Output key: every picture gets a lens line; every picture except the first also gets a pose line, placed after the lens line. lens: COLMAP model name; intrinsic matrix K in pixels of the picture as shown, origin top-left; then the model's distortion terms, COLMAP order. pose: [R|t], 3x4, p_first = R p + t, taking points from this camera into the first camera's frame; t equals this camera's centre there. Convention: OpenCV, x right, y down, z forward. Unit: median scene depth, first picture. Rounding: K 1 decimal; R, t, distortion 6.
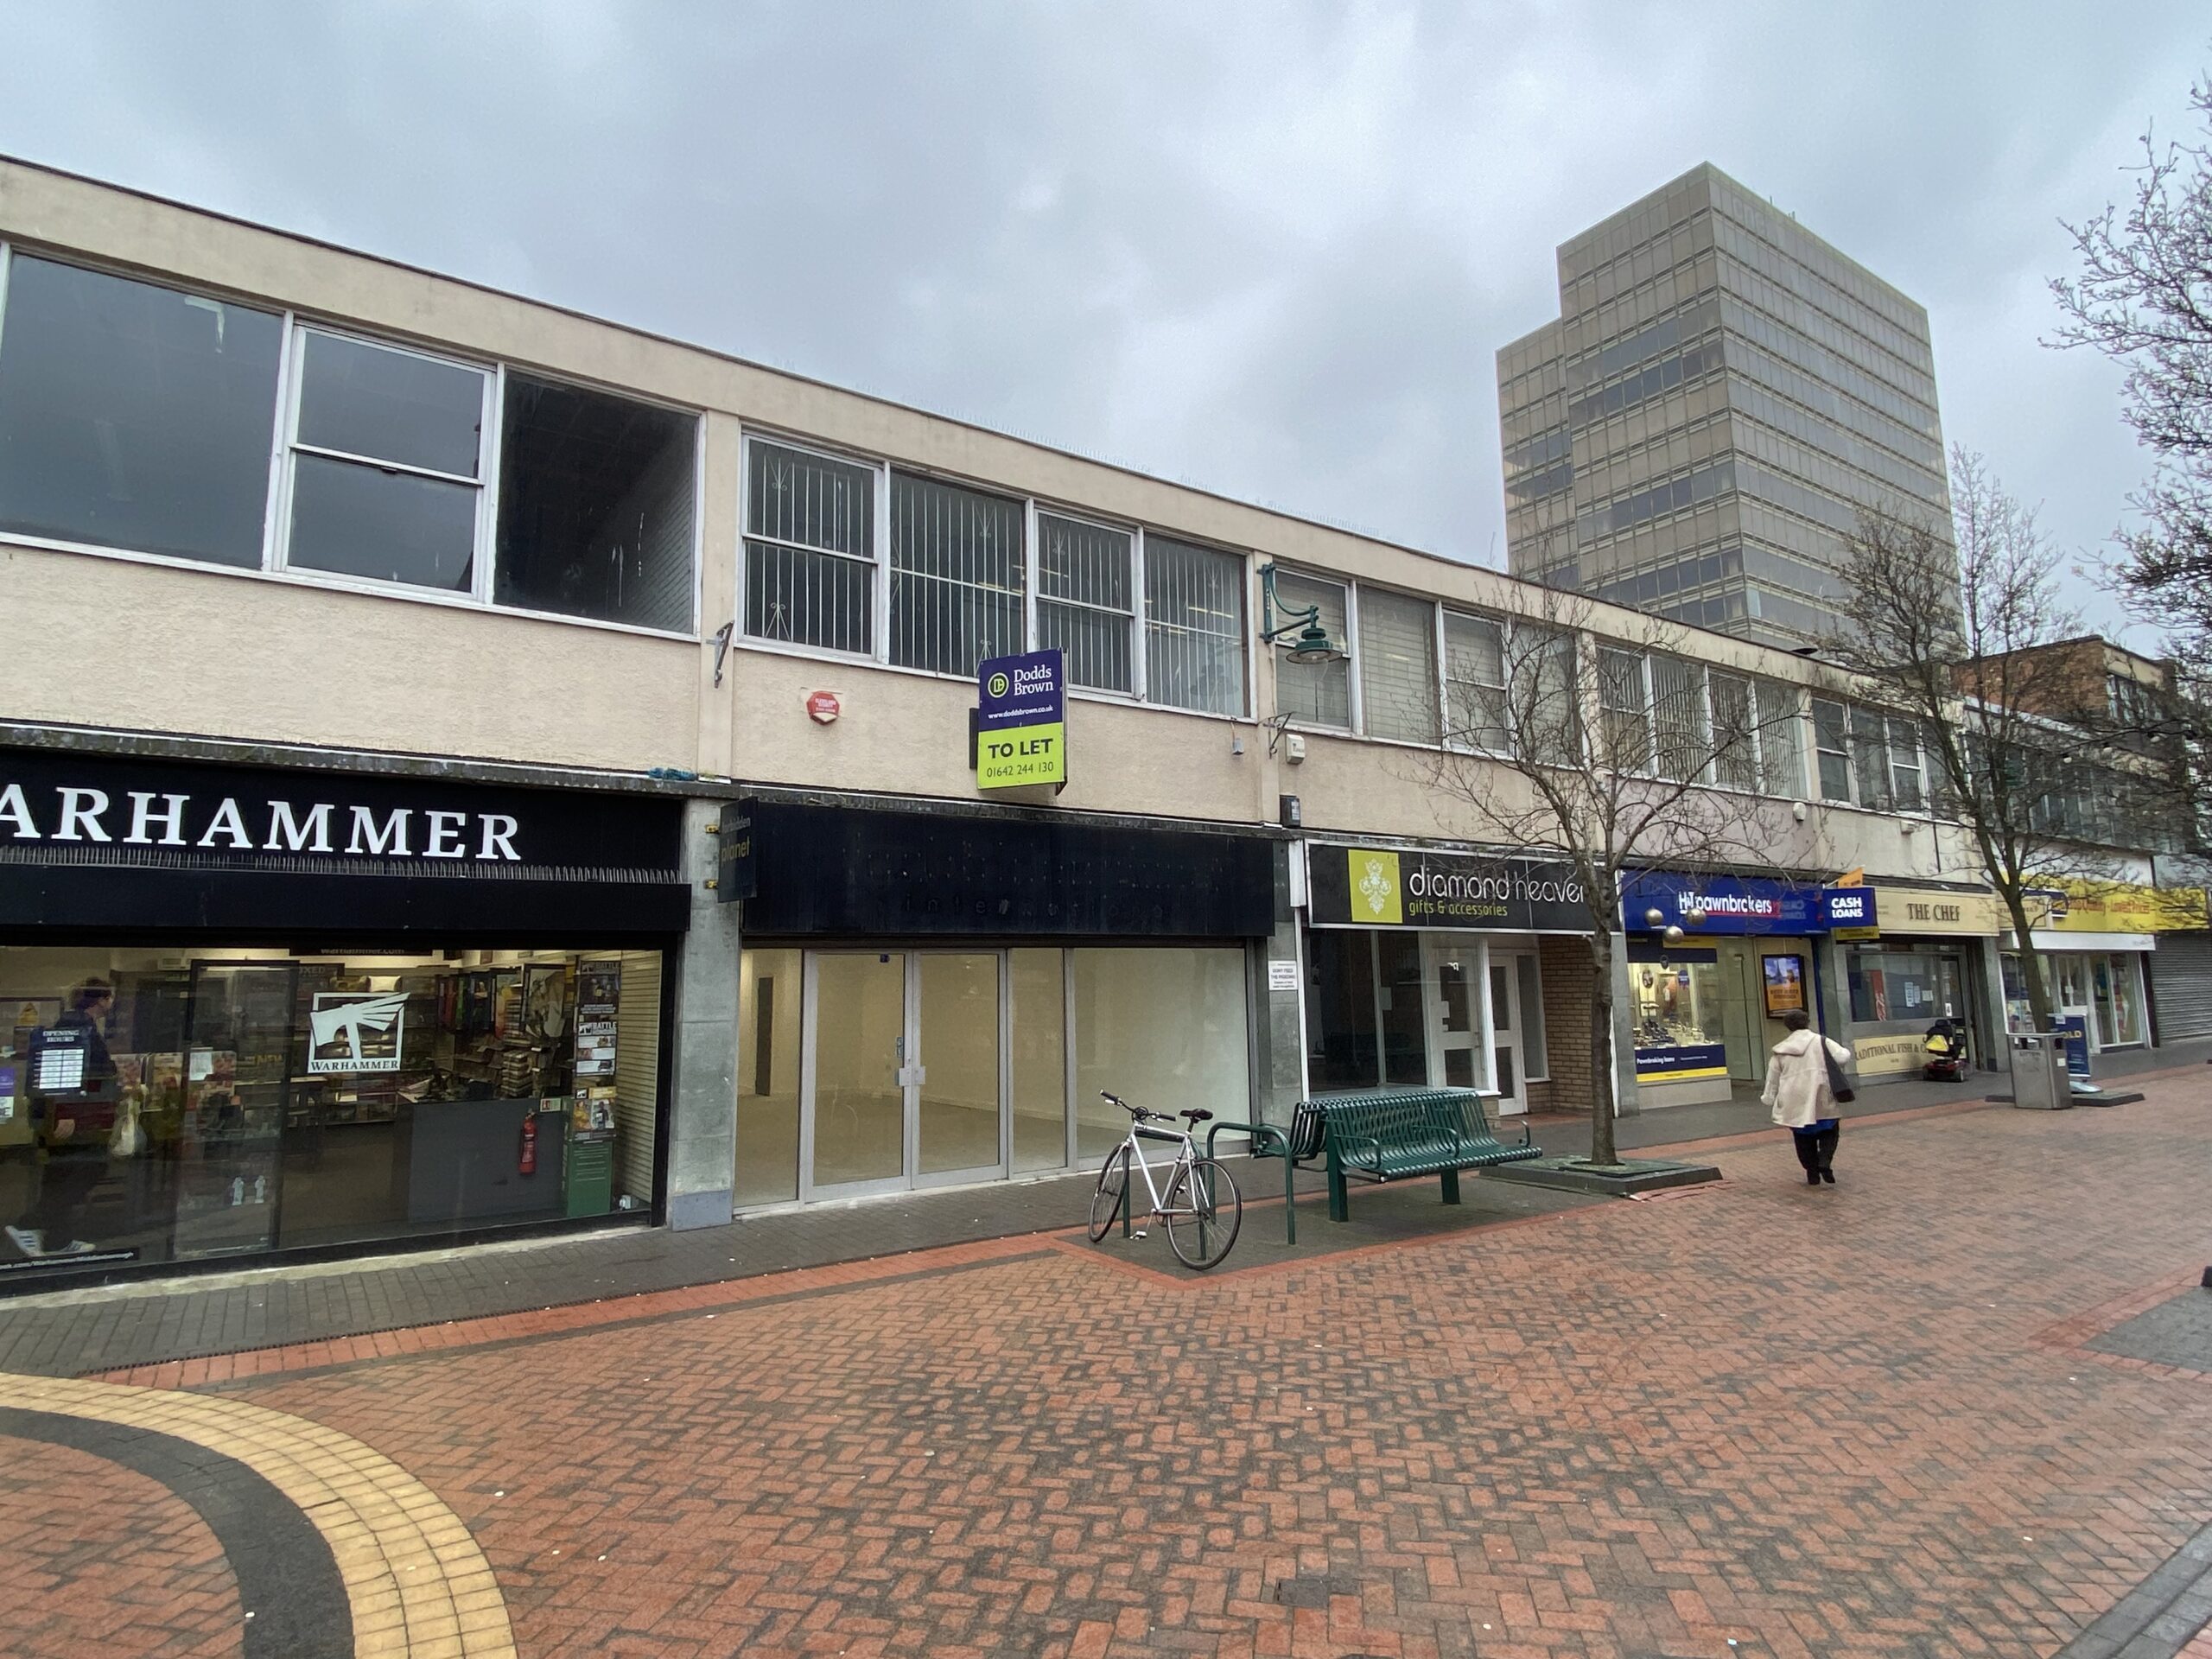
lens RADIAL K [[1182.4, 0, 1103.8], [0, 1182.4, 830.6], [0, 0, 1]] dist [-0.000089, 0.000023]
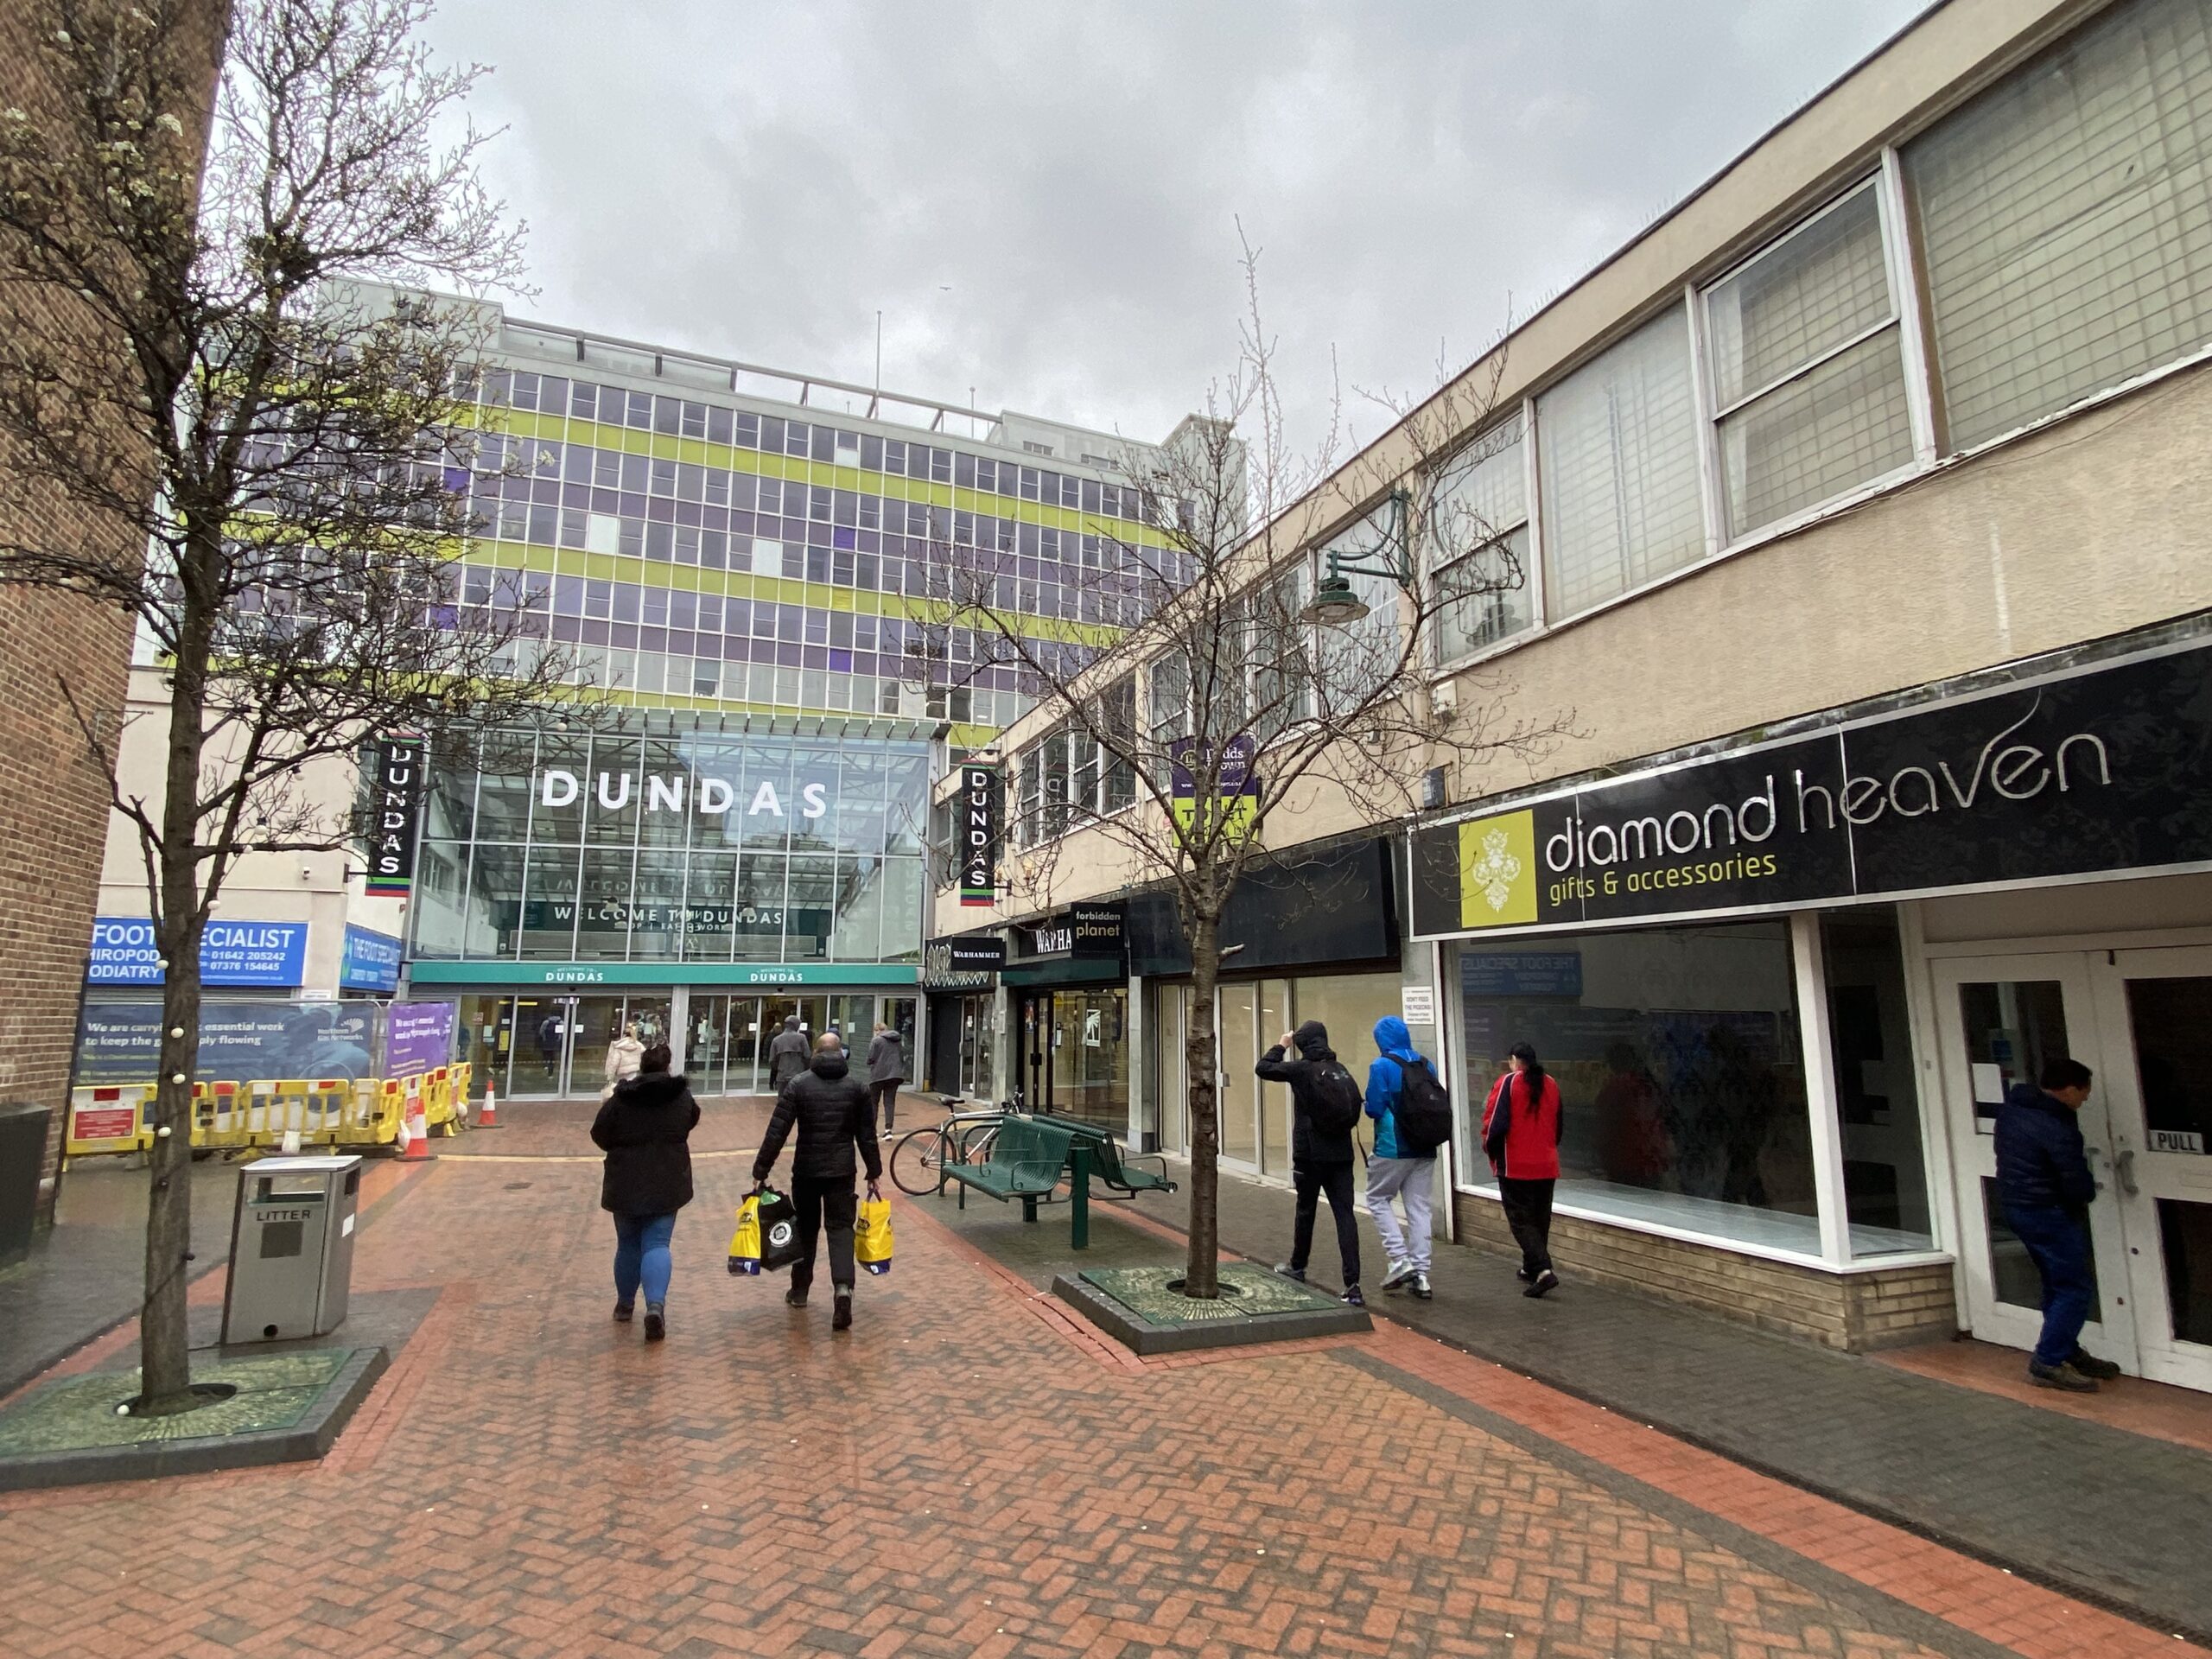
lens RADIAL K [[1182.4, 0, 1105.6], [0, 1182.4, 823.7], [0, 0, 1]] dist [-0.000089, 0.000023]
pose [[-0.210036, -0.135429, -0.968268, 0.894878], [0.133809, 0.977059, -0.165684, 0.099710], [0.968494, -0.164363, -0.187096, 0.893926]]
